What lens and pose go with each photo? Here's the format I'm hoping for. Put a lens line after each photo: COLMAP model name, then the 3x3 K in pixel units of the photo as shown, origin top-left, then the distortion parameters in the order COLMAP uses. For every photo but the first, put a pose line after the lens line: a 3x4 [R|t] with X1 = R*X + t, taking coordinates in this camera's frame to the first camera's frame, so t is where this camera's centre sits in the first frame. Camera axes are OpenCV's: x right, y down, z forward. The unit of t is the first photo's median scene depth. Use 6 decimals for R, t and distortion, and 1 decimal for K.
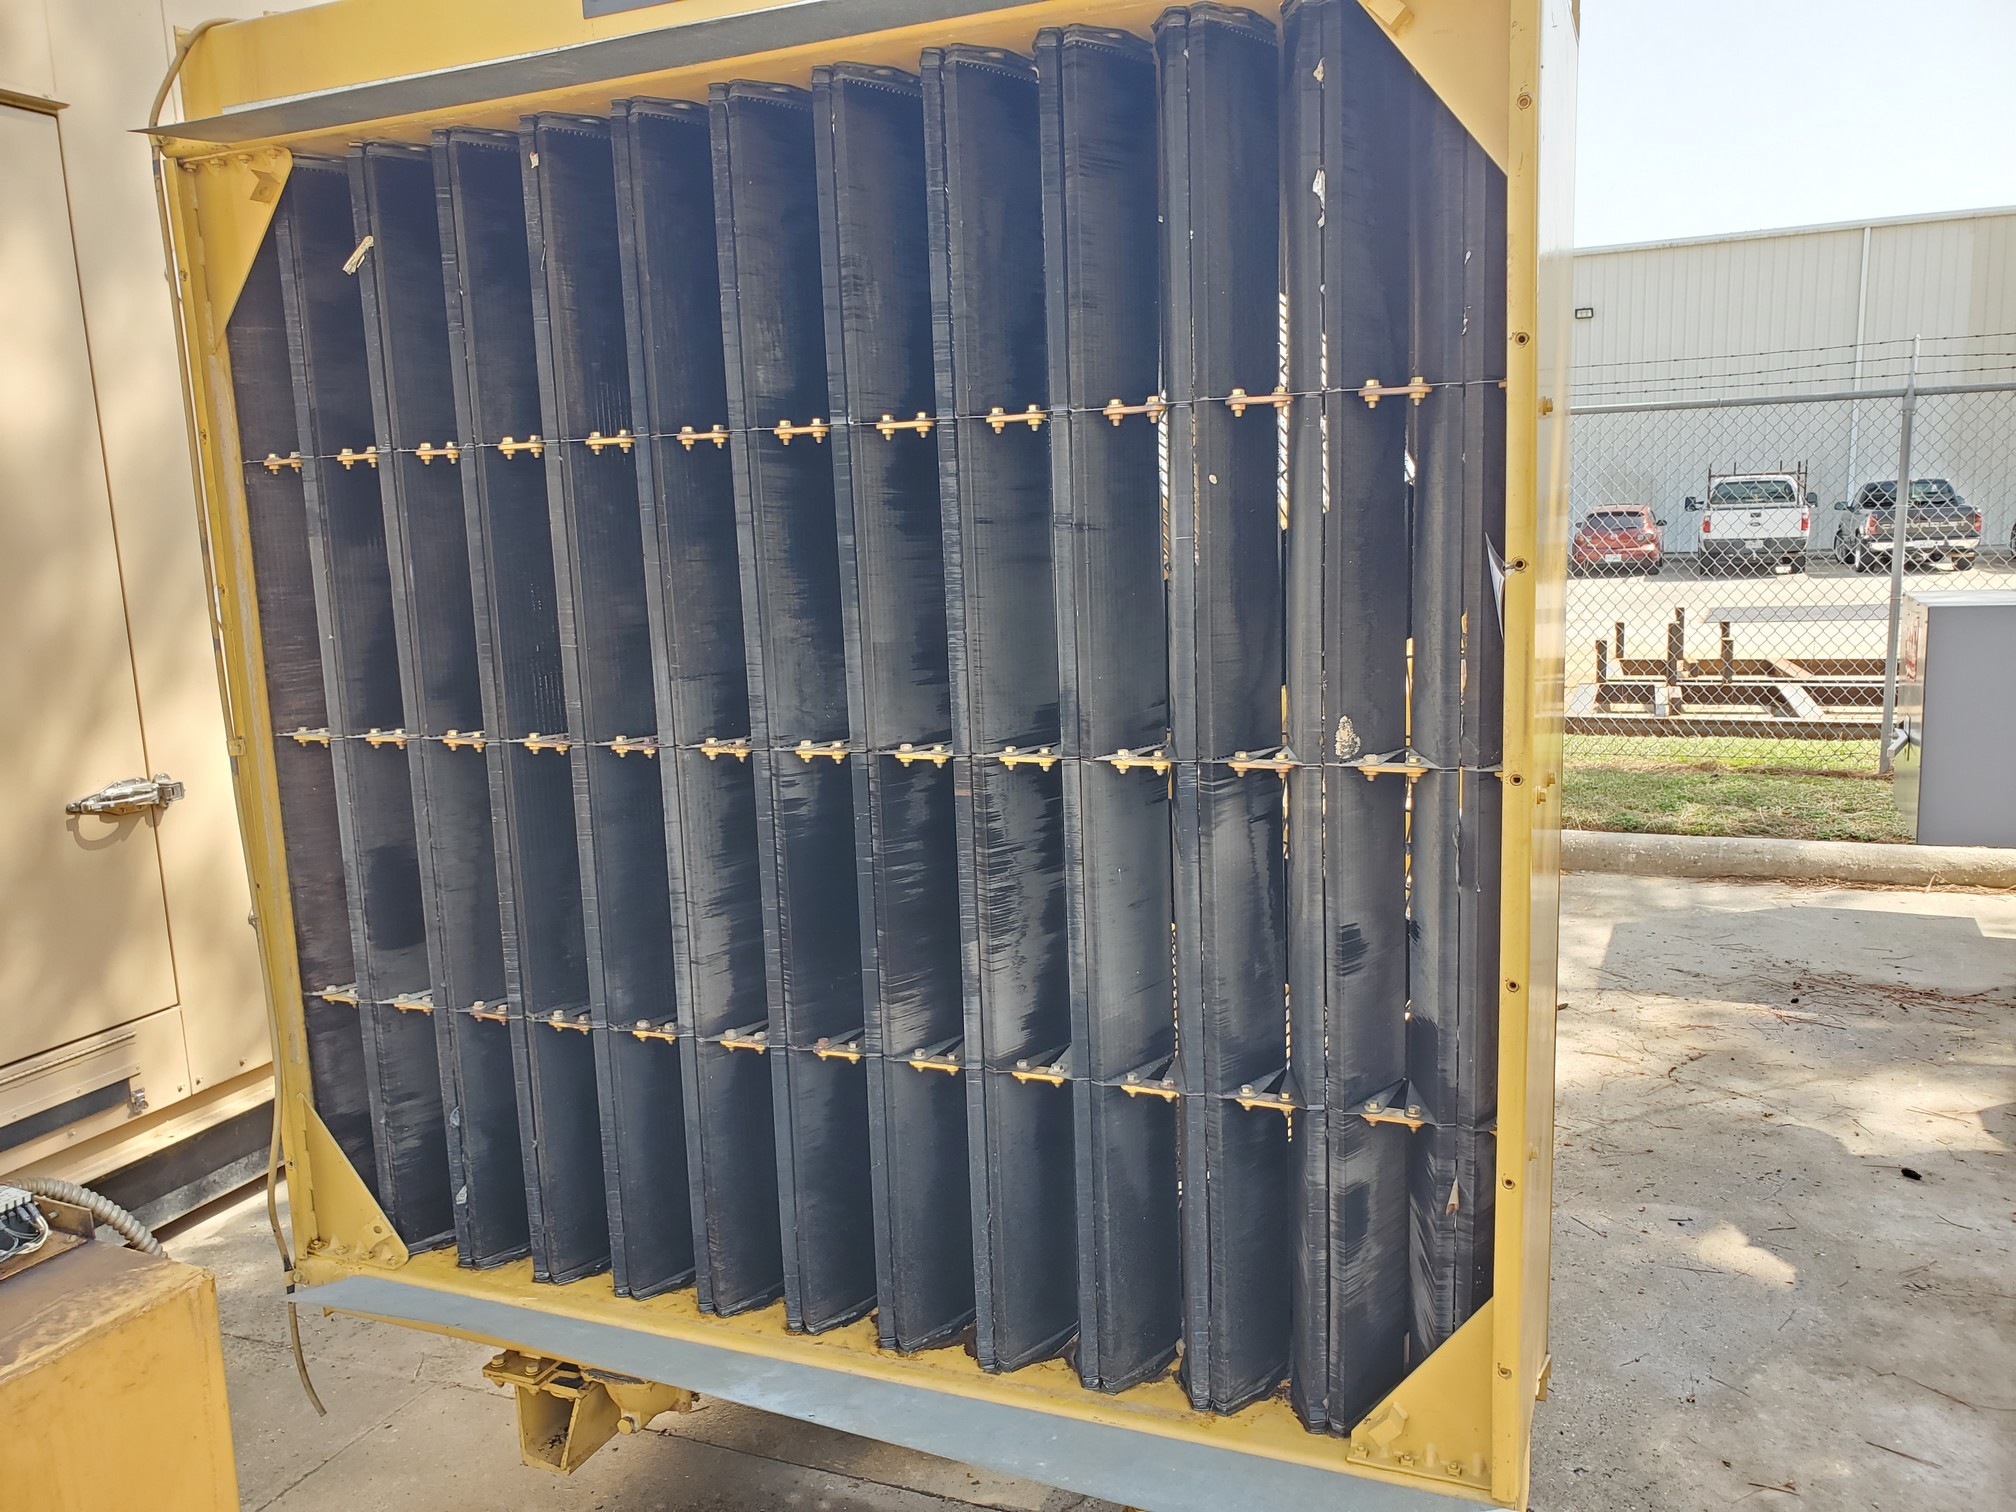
lens RADIAL K [[1568.0, 0, 1015.5], [0, 1568.0, 768.4], [0, 0, 1]] dist [-0.015254, 0.015981]
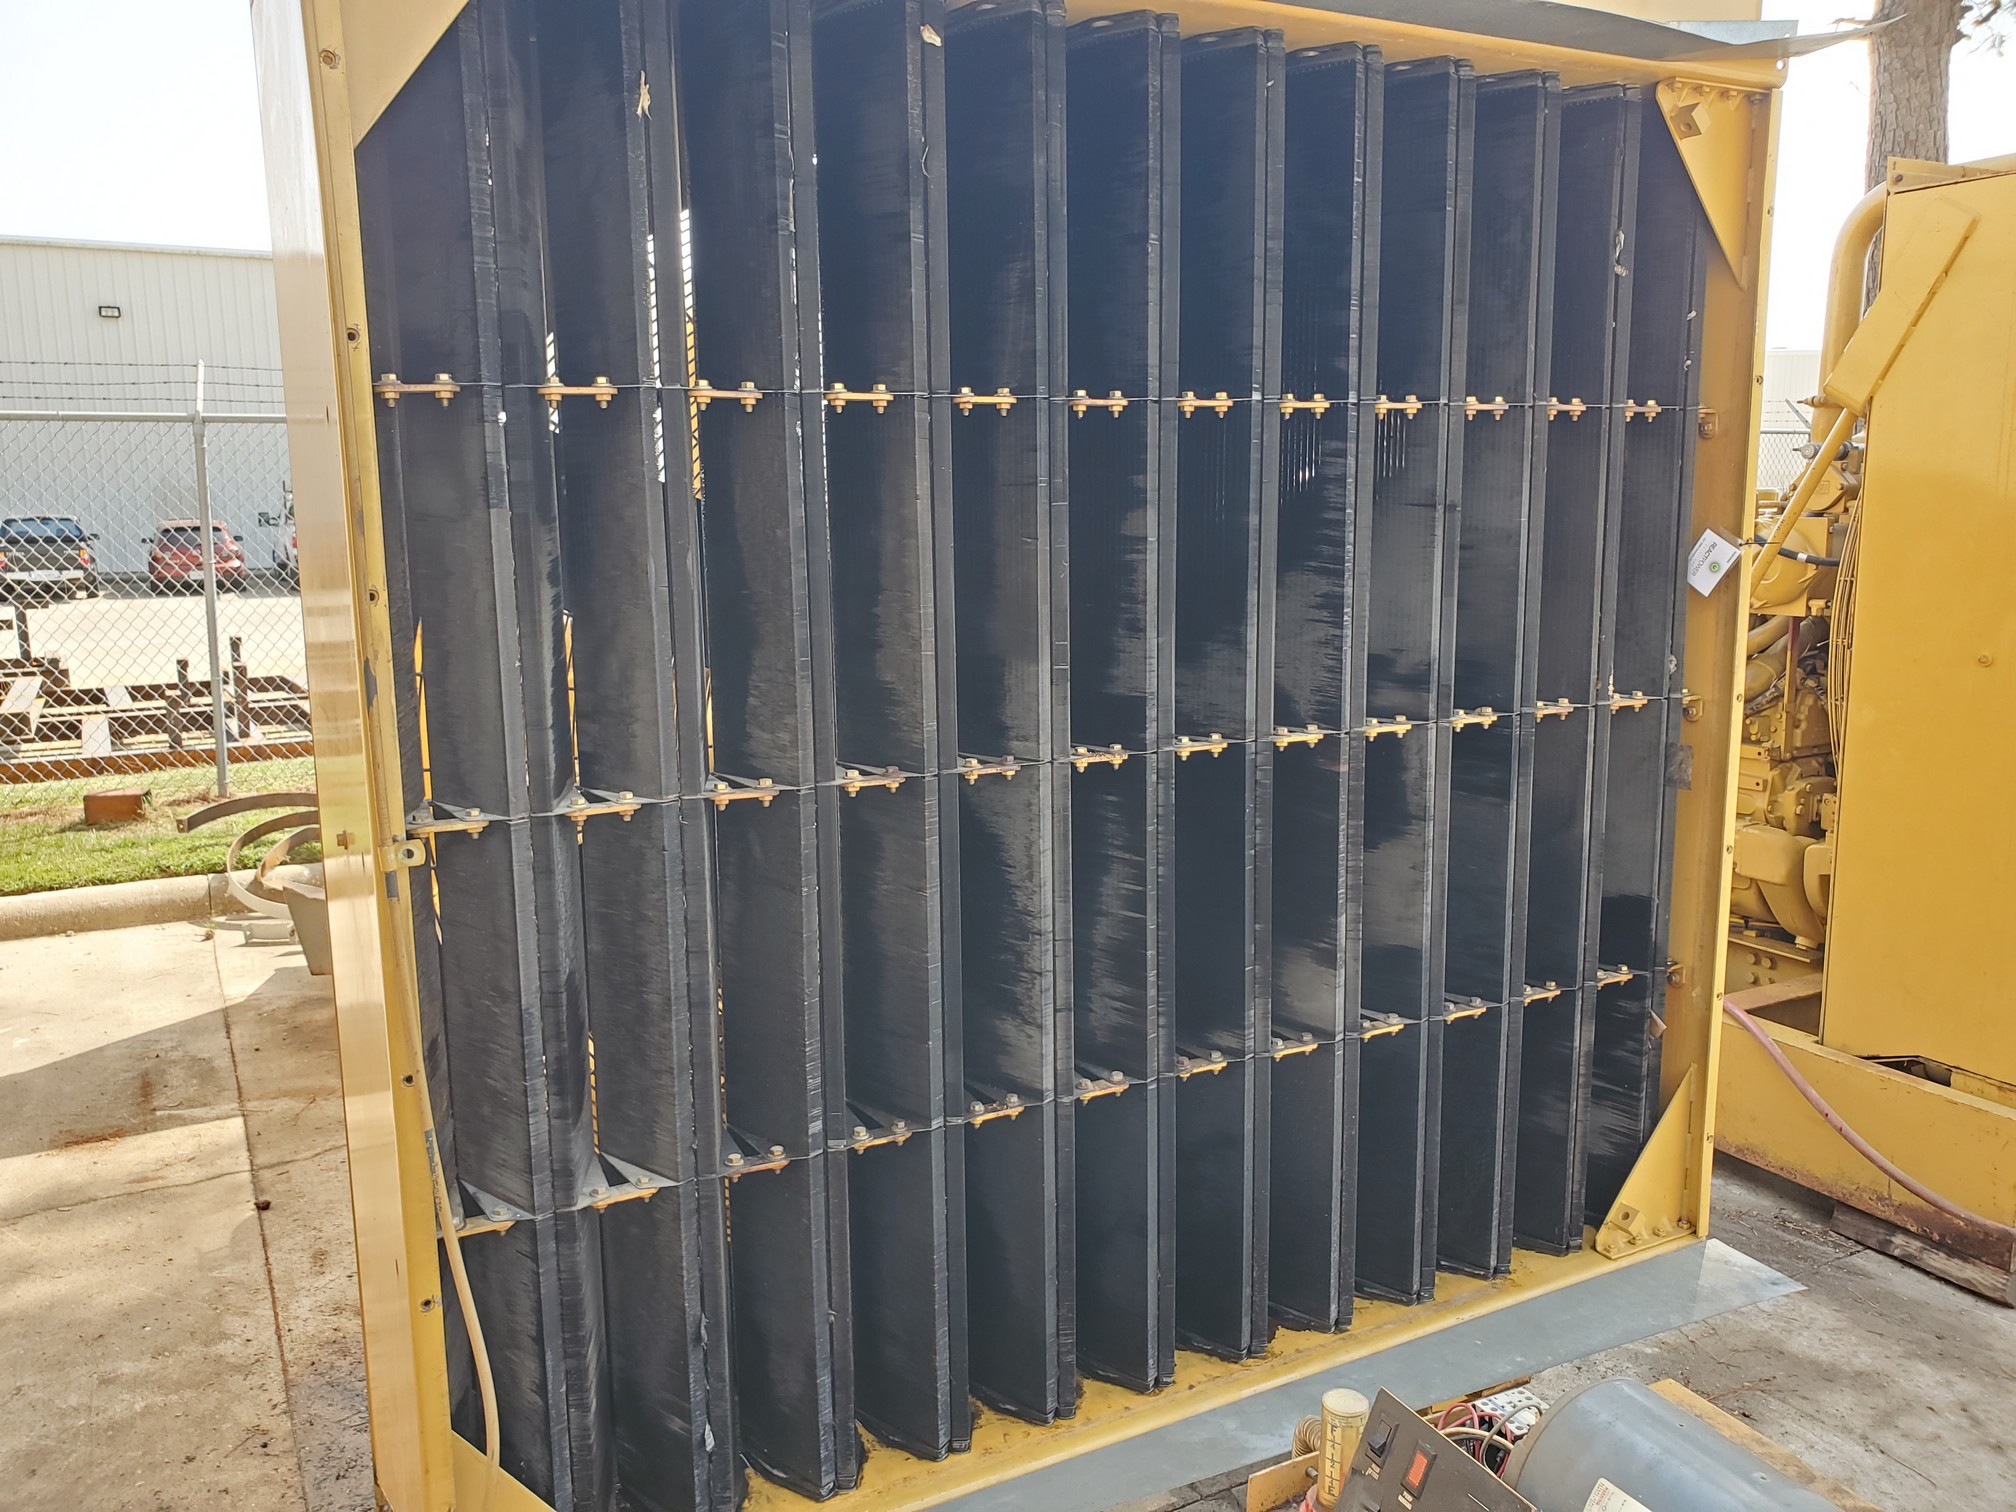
lens RADIAL K [[1568.0, 0, 1014.5], [0, 1568.0, 745.6], [0, 0, 1]] dist [-0.015254, 0.015981]
pose [[0.635737, -0.096155, 0.765893, -0.893984], [0.115414, 0.992898, 0.028853, -0.050032], [-0.763228, 0.070052, 0.642320, 0.473830]]
